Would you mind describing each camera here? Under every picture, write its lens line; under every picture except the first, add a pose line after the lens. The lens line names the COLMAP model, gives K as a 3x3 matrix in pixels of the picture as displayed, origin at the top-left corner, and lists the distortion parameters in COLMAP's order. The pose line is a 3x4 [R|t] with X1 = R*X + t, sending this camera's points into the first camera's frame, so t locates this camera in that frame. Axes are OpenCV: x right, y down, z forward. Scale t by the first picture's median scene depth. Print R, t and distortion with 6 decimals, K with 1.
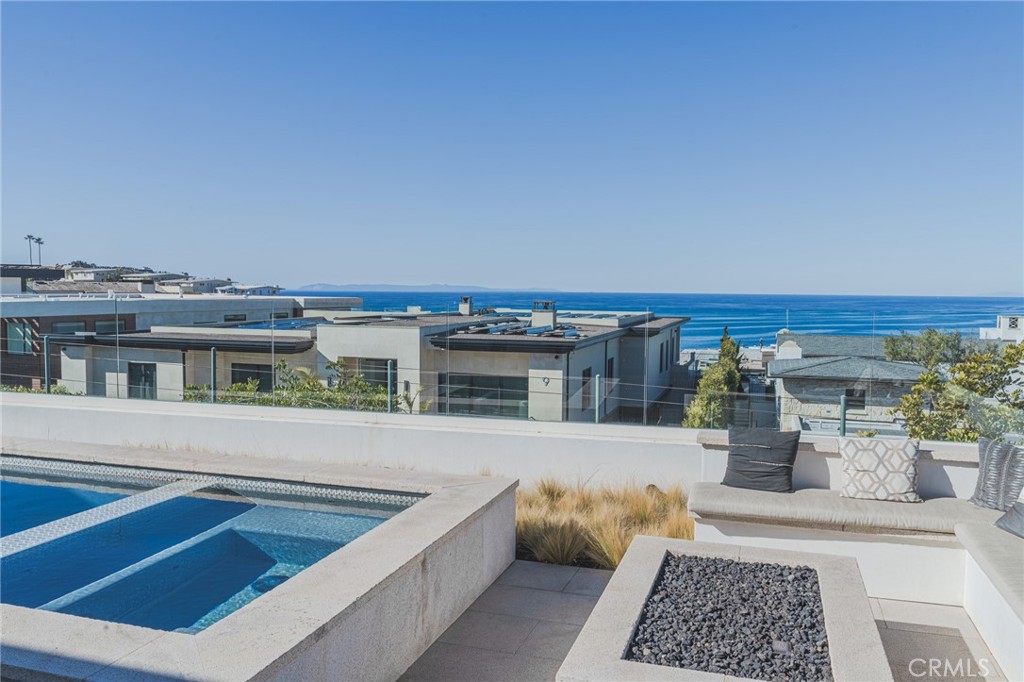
lens RADIAL K [[830.9, 0, 509.3], [0, 830.9, 343.6], [0, 0, 1]] dist [-0.083849, 0.065931]
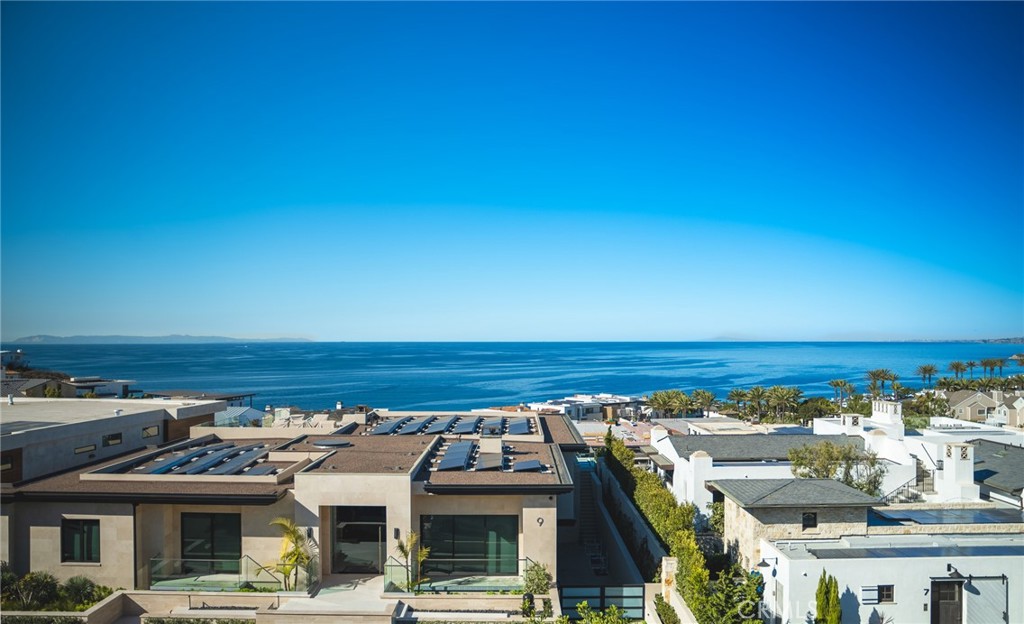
lens RADIAL K [[836.7, 0, 522.3], [0, 836.7, 322.4], [0, 0, 1]] dist [-0.102762, 0.080754]
pose [[0.953615, -0.005794, 0.300974, -0.258713], [0.031854, 0.996144, -0.081750, -0.105987], [-0.299340, 0.087545, 0.950122, -0.012889]]
